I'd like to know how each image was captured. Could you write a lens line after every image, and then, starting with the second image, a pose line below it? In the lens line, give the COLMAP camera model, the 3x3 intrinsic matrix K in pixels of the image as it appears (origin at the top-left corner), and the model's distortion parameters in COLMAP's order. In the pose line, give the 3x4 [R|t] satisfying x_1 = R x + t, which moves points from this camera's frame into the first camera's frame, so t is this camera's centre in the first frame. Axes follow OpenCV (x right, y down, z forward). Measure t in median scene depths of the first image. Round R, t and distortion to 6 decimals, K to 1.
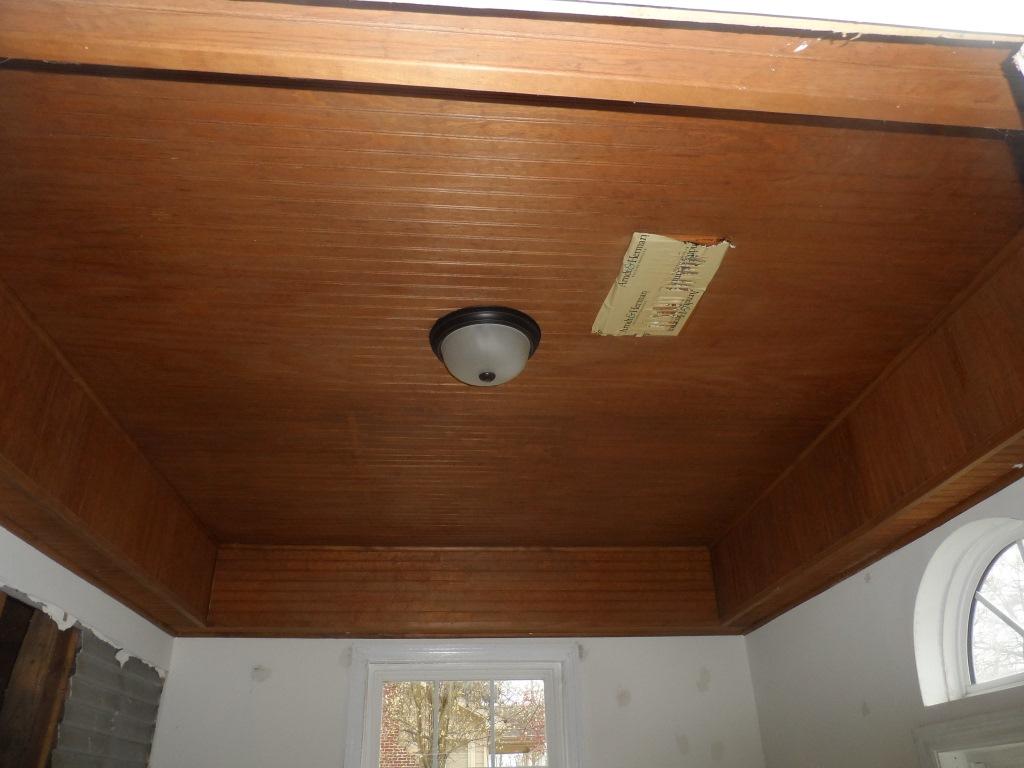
lens RADIAL K [[775.0, 0, 515.5], [0, 775.0, 388.8], [0, 0, 1]] dist [-0.018526, 0.009448]
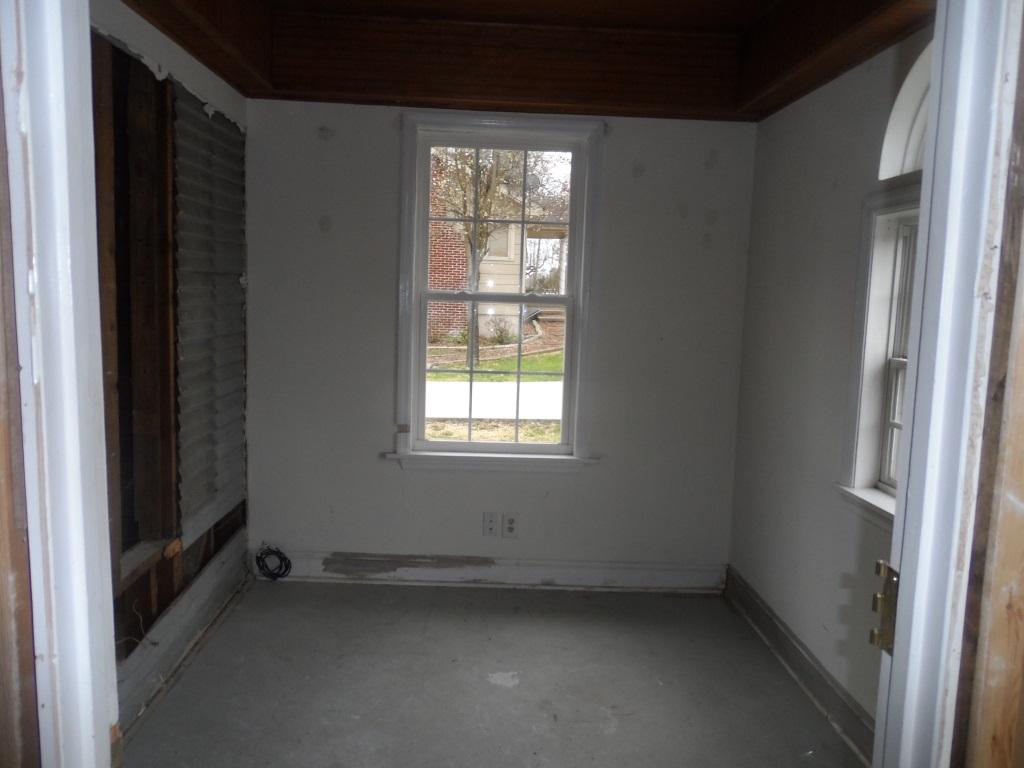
lens RADIAL K [[775.0, 0, 515.5], [0, 775.0, 388.8], [0, 0, 1]] dist [-0.018526, 0.009448]
pose [[0.997289, 0.063530, -0.037142, 0.019471], [-0.029593, 0.808322, 0.587997, -0.009977], [0.067379, -0.585303, 0.808010, -0.134776]]
